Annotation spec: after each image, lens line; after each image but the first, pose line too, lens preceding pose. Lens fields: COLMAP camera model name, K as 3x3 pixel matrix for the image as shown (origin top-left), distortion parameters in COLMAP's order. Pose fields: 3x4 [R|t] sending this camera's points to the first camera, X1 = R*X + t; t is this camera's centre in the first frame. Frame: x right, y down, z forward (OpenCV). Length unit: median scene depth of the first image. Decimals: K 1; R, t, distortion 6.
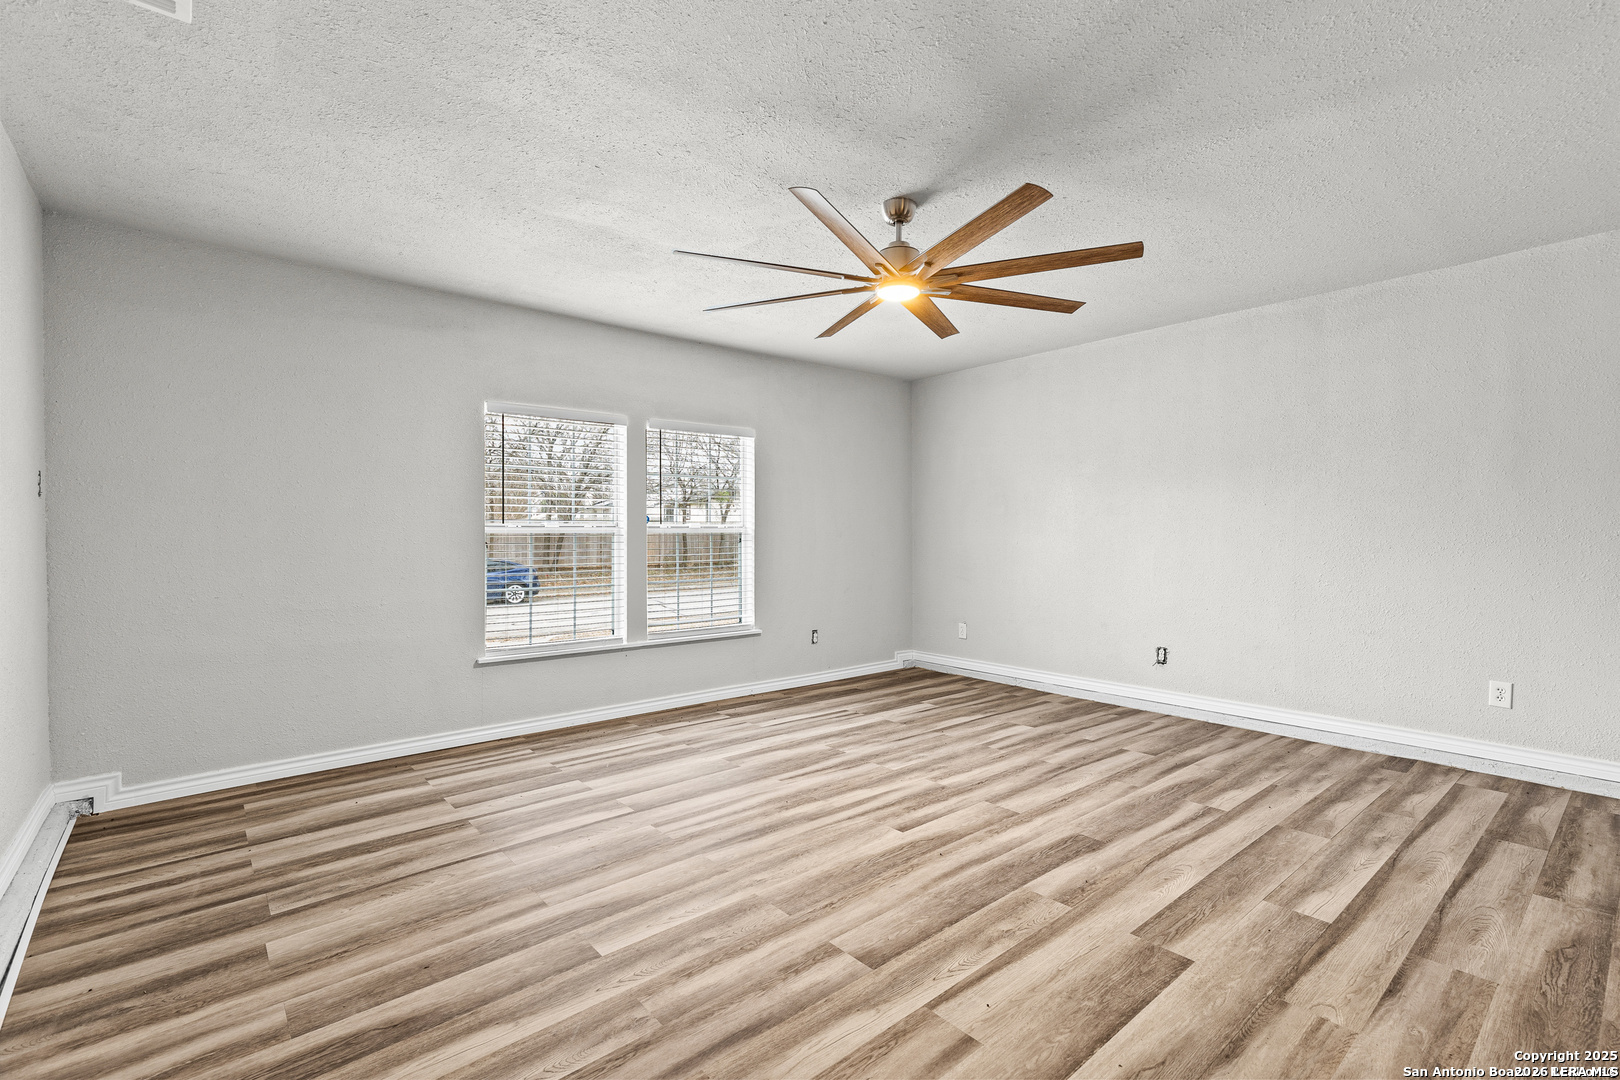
lens RADIAL K [[734.2, 0, 810.6], [0, 734.2, 533.4], [0, 0, 1]] dist [0.007921, -0.001722]
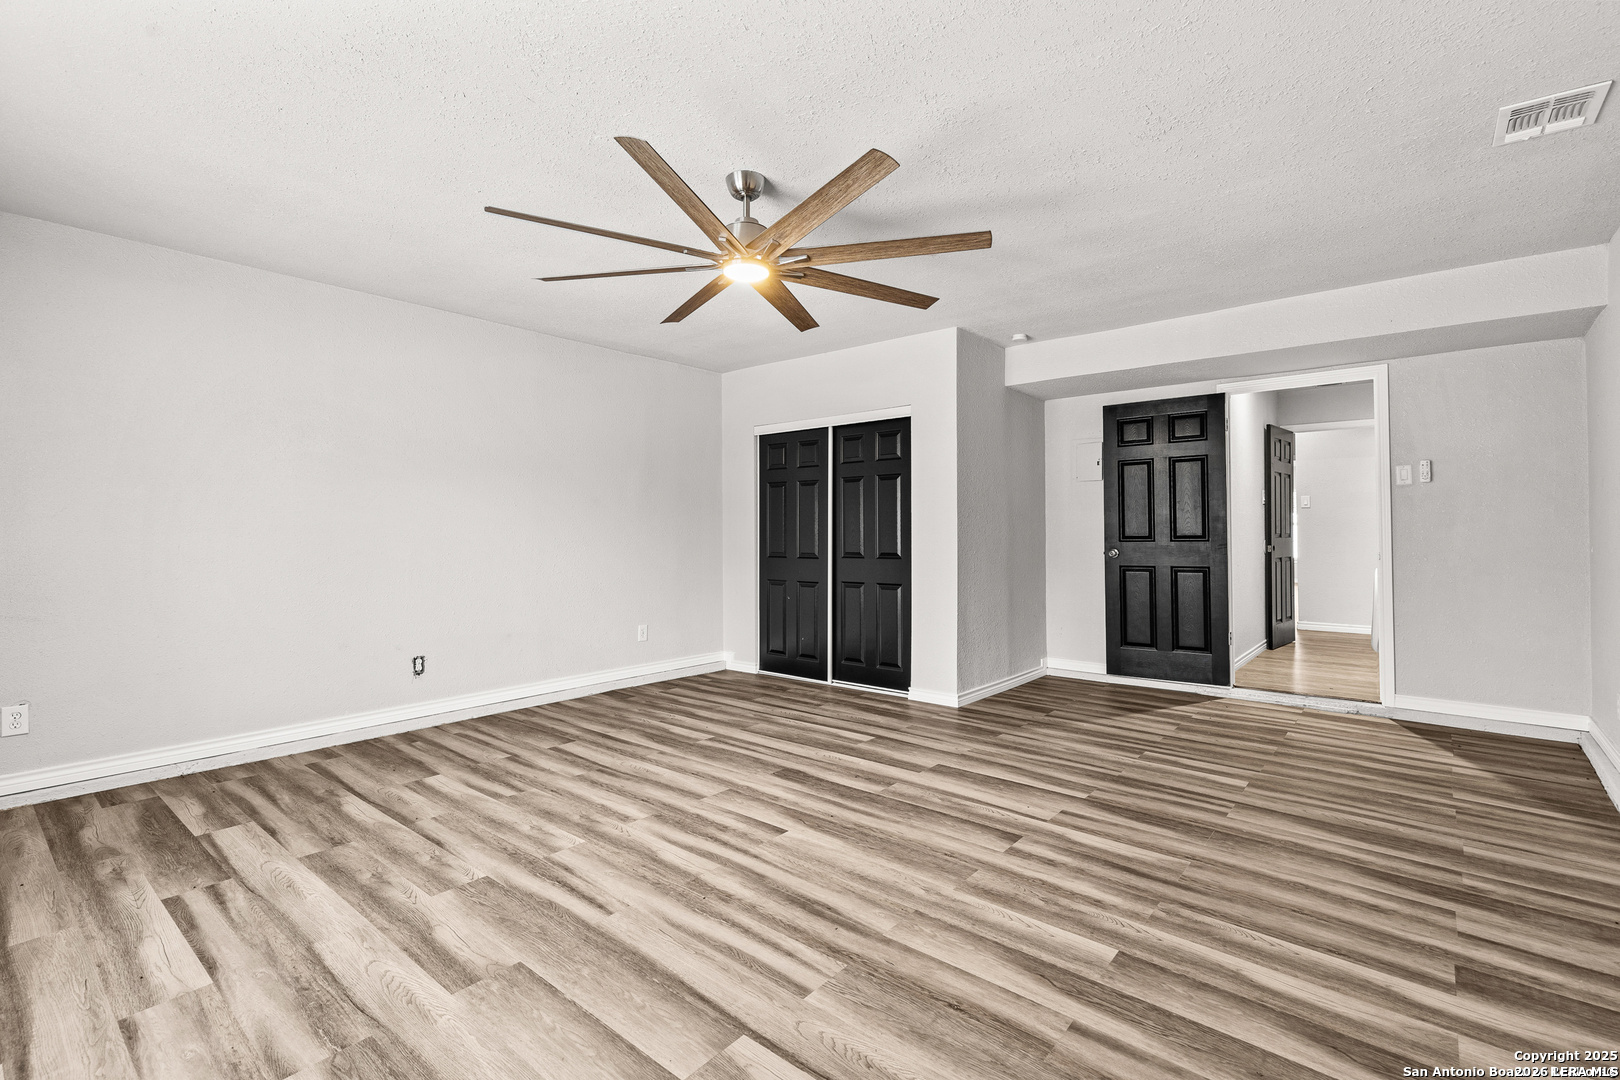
lens RADIAL K [[734.2, 0, 810.1], [0, 734.2, 535.7], [0, 0, 1]] dist [0.007921, -0.001722]
pose [[-0.170609, -0.005764, 0.985322, -0.786964], [0.002780, 0.999976, 0.006331, -0.001509], [-0.985335, 0.003820, -0.170589, 1.038701]]
